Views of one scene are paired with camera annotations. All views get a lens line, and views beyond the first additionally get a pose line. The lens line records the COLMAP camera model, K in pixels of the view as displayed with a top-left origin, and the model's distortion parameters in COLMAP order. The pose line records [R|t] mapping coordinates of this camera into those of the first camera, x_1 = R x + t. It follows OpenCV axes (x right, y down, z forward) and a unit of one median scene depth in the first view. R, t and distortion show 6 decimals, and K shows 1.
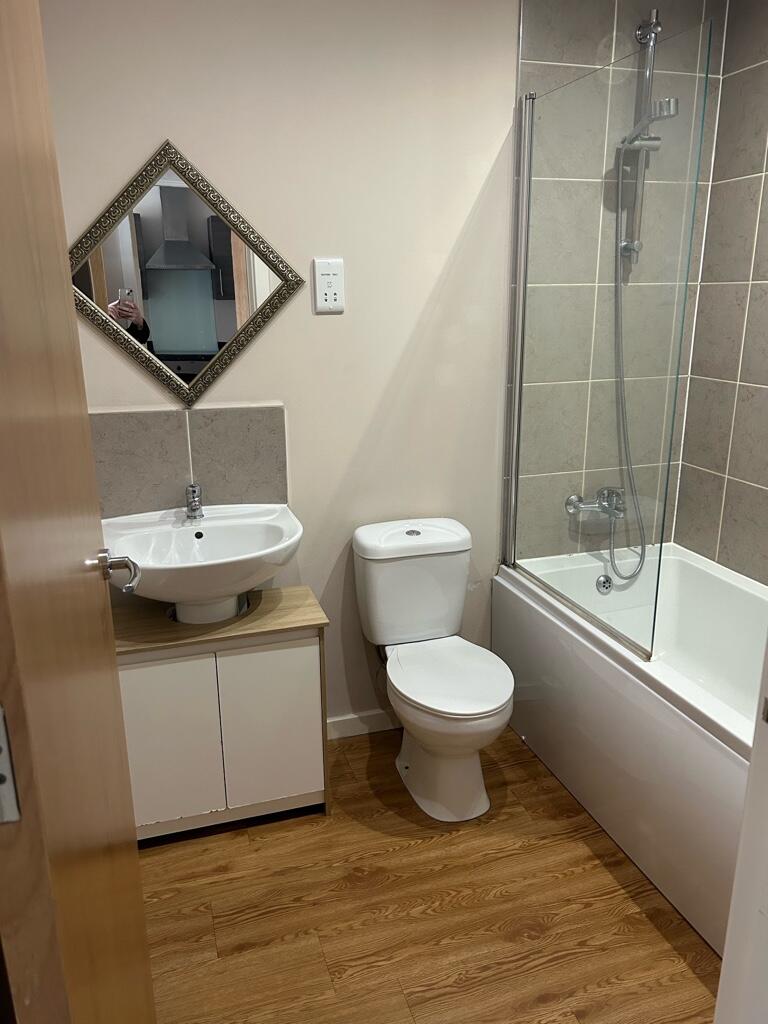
lens RADIAL K [[770.6, 0, 382.5], [0, 770.6, 511.6], [0, 0, 1]] dist [0.063455, -0.062688]
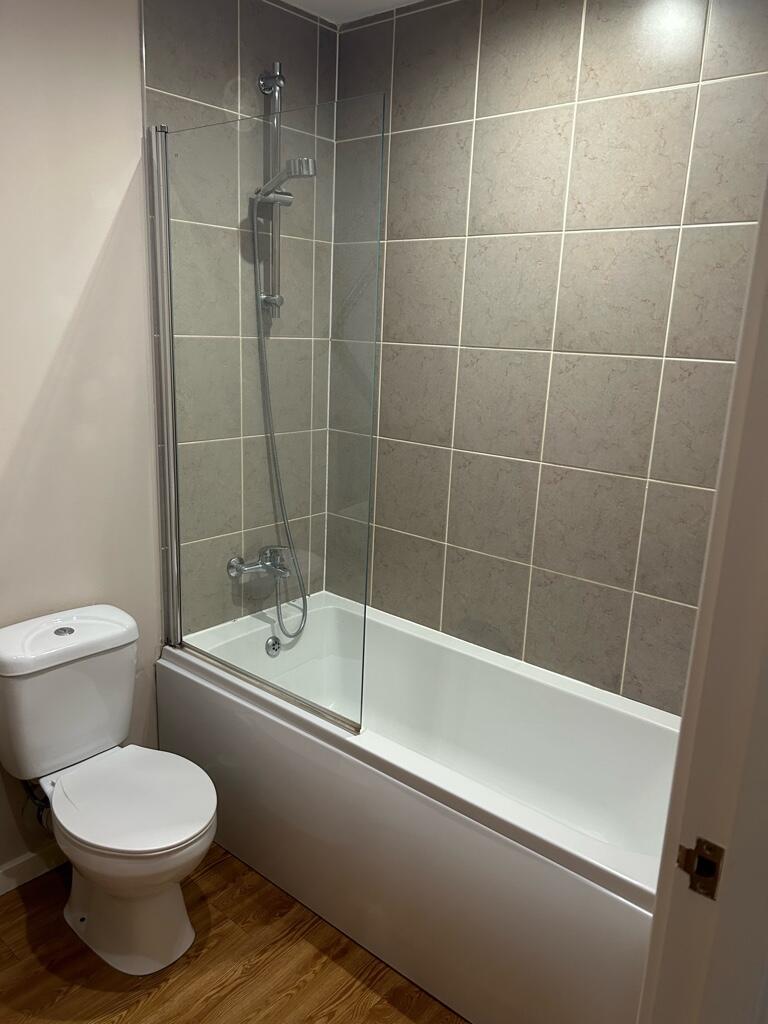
lens RADIAL K [[770.3, 0, 386.8], [0, 770.3, 516.9], [0, 0, 1]] dist [0.065548, -0.077559]
pose [[0.850665, -0.085245, 0.518751, -0.084566], [0.096468, 0.995322, 0.005367, -0.063074], [-0.516782, 0.045477, 0.854908, 0.111941]]
